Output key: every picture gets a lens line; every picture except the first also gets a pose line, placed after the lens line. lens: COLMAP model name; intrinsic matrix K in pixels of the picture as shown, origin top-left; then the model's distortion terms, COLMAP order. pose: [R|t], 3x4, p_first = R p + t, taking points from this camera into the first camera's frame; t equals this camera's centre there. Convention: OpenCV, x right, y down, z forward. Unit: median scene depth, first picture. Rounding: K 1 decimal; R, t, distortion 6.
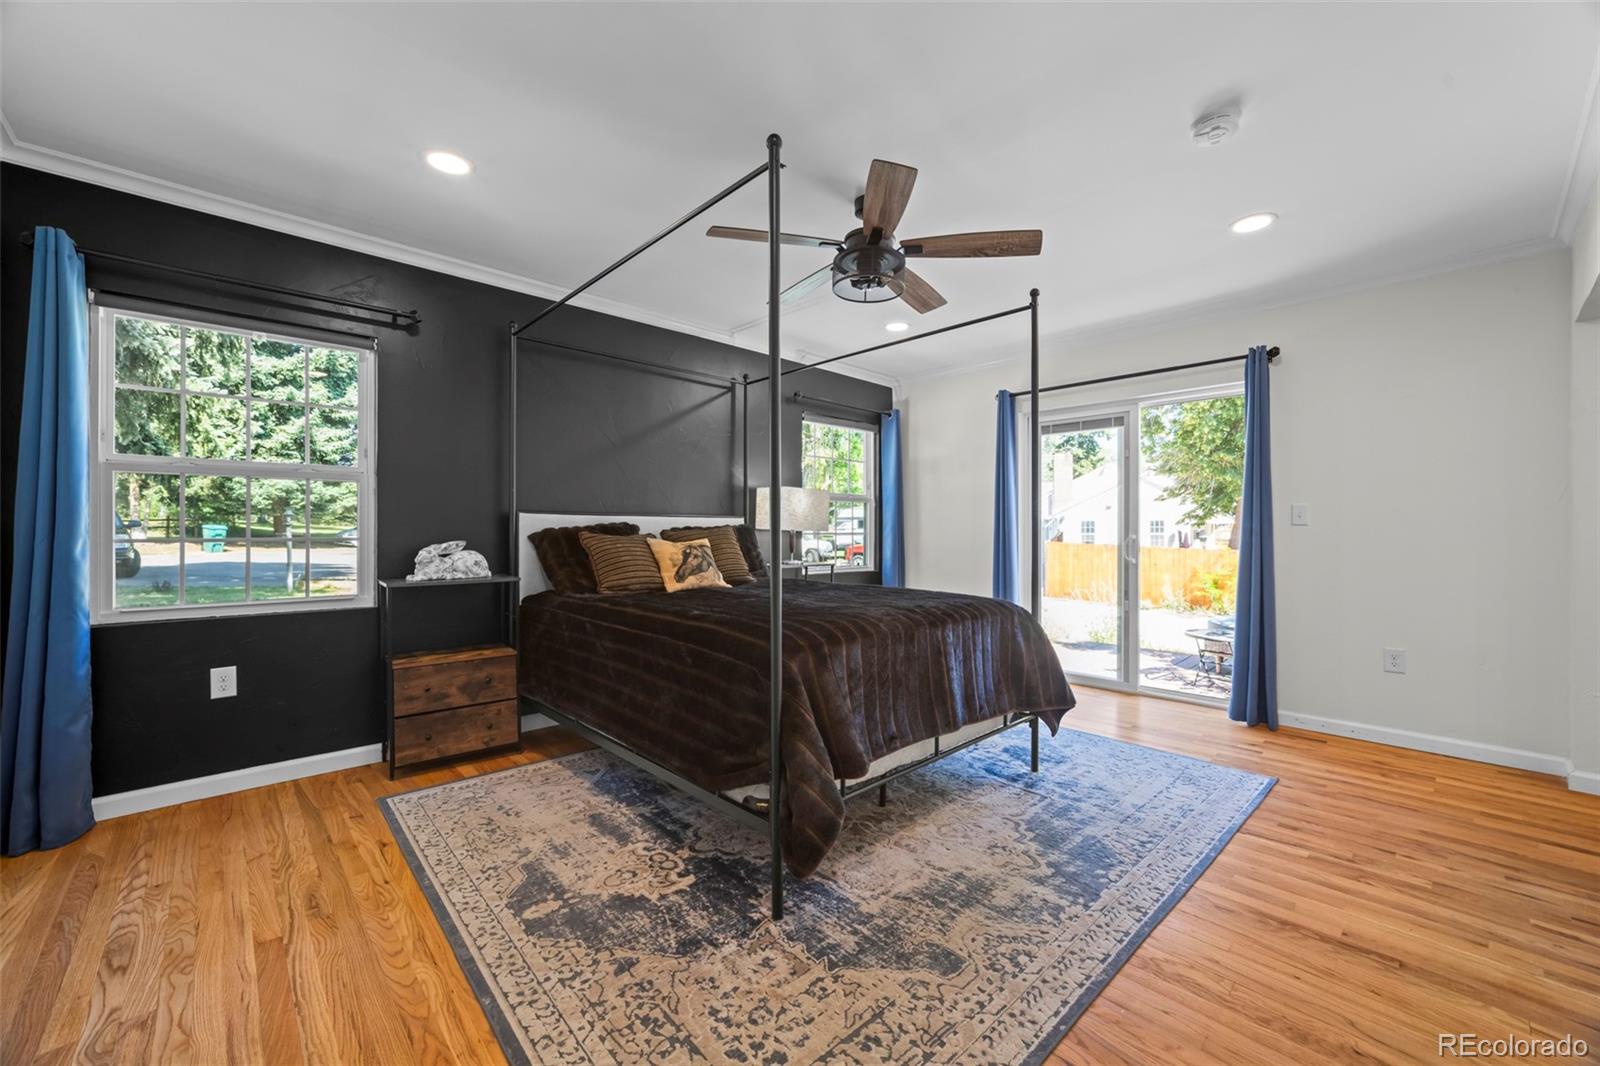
lens RADIAL K [[625.4, 0, 799.0], [0, 625.4, 530.1], [0, 0, 1]] dist [-0.023646, 0.007500]
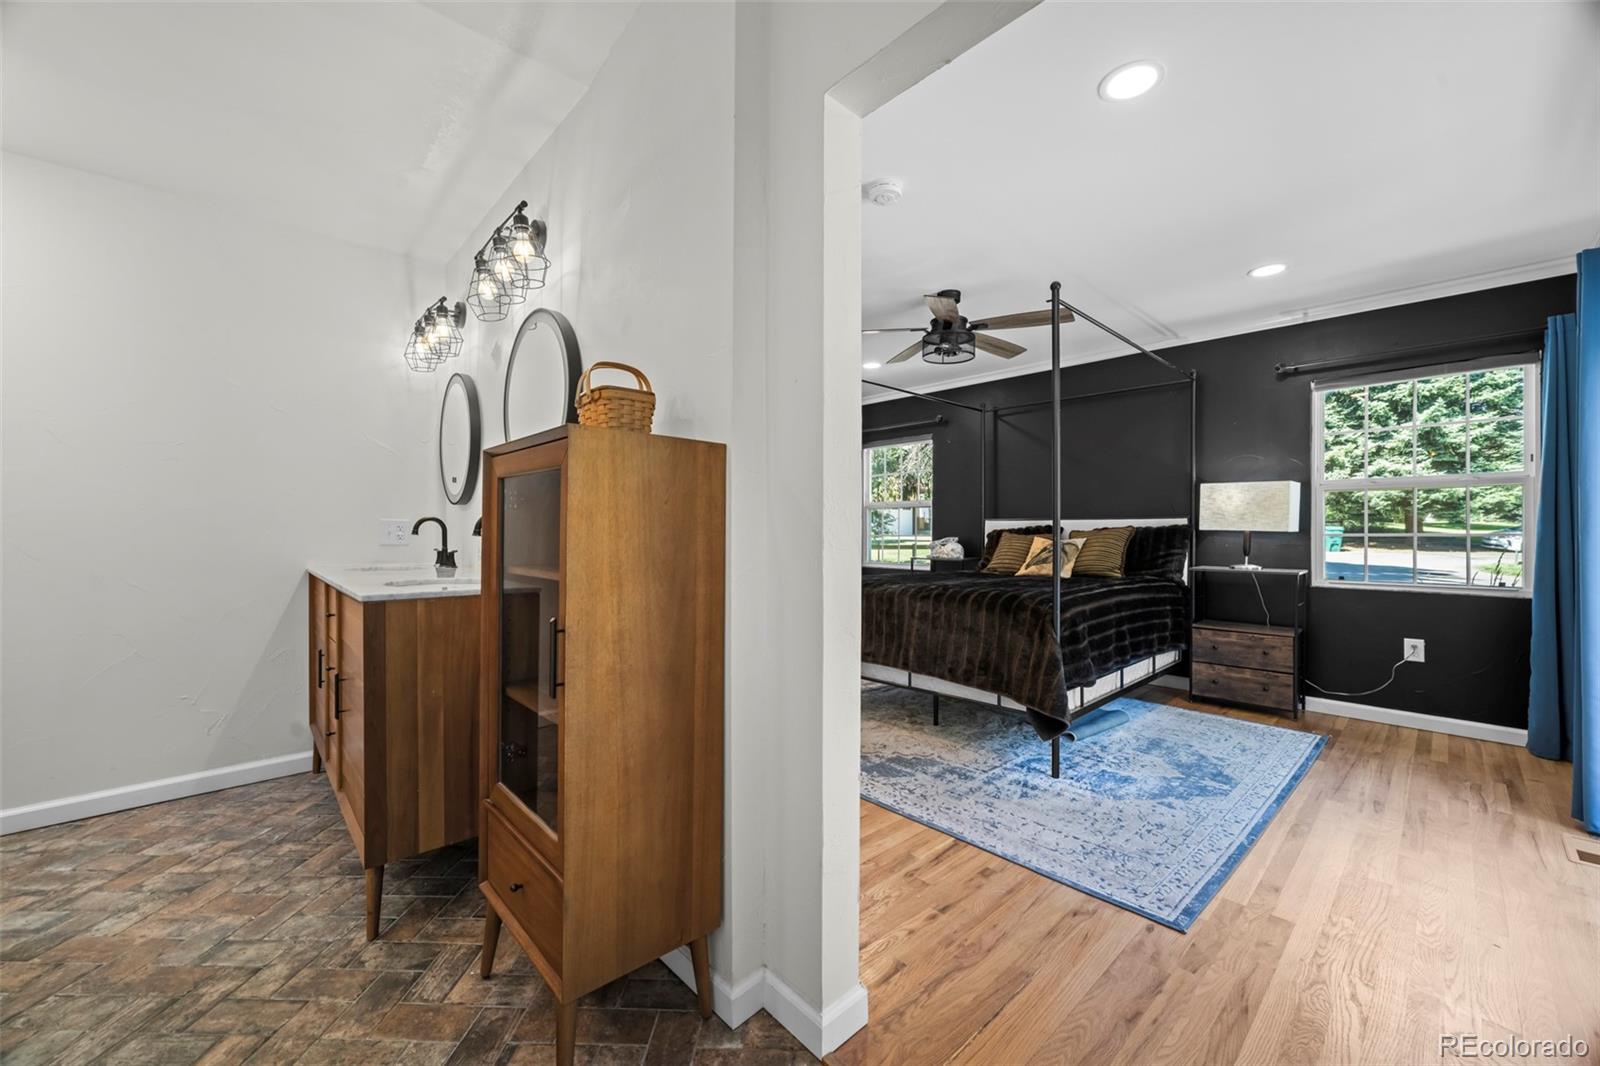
lens RADIAL K [[618.9, 0, 796.3], [0, 618.9, 533.1], [0, 0, 1]] dist [-0.025566, 0.007040]
pose [[-0.000881, -0.000424, -1.000000, 1.559259], [0.003215, 0.999995, -0.000427, 0.004652], [0.999994, -0.003216, -0.000879, 0.693726]]
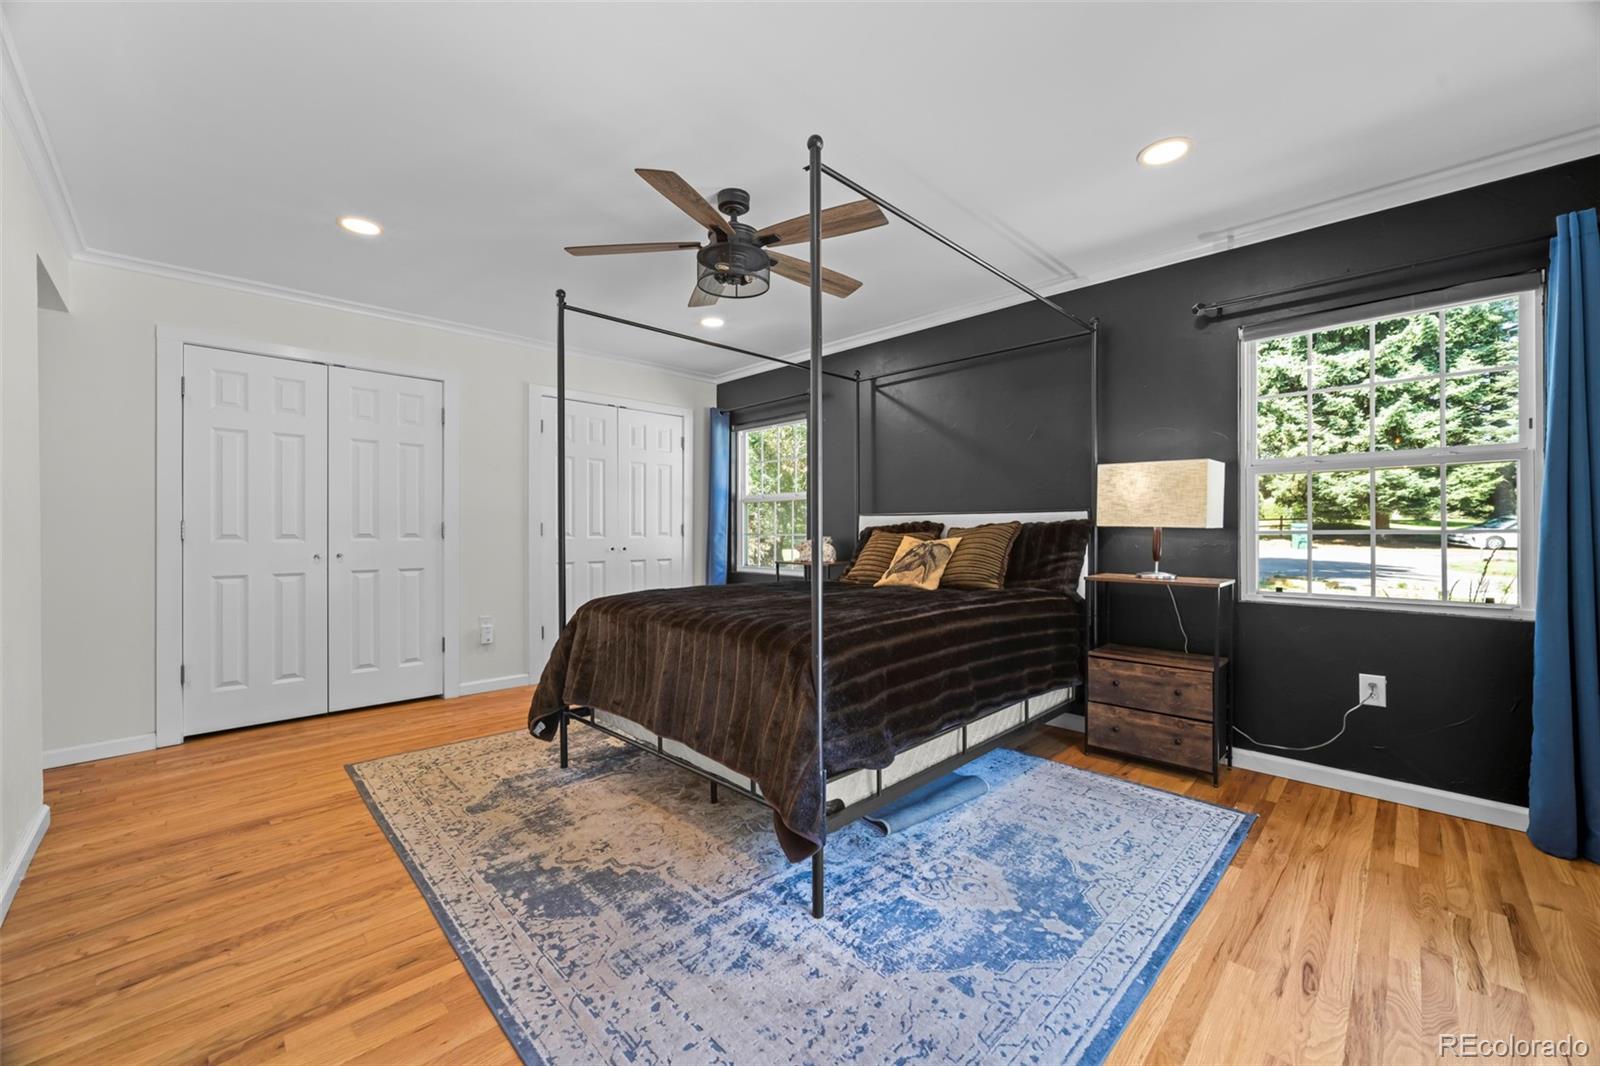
lens RADIAL K [[625.4, 0, 799.0], [0, 625.4, 530.1], [0, 0, 1]] dist [-0.023646, 0.007500]
pose [[0.035710, -0.002652, -0.999359, 1.158763], [0.005443, 0.999982, -0.002459, 0.006141], [0.999347, -0.005352, 0.035724, 1.117792]]
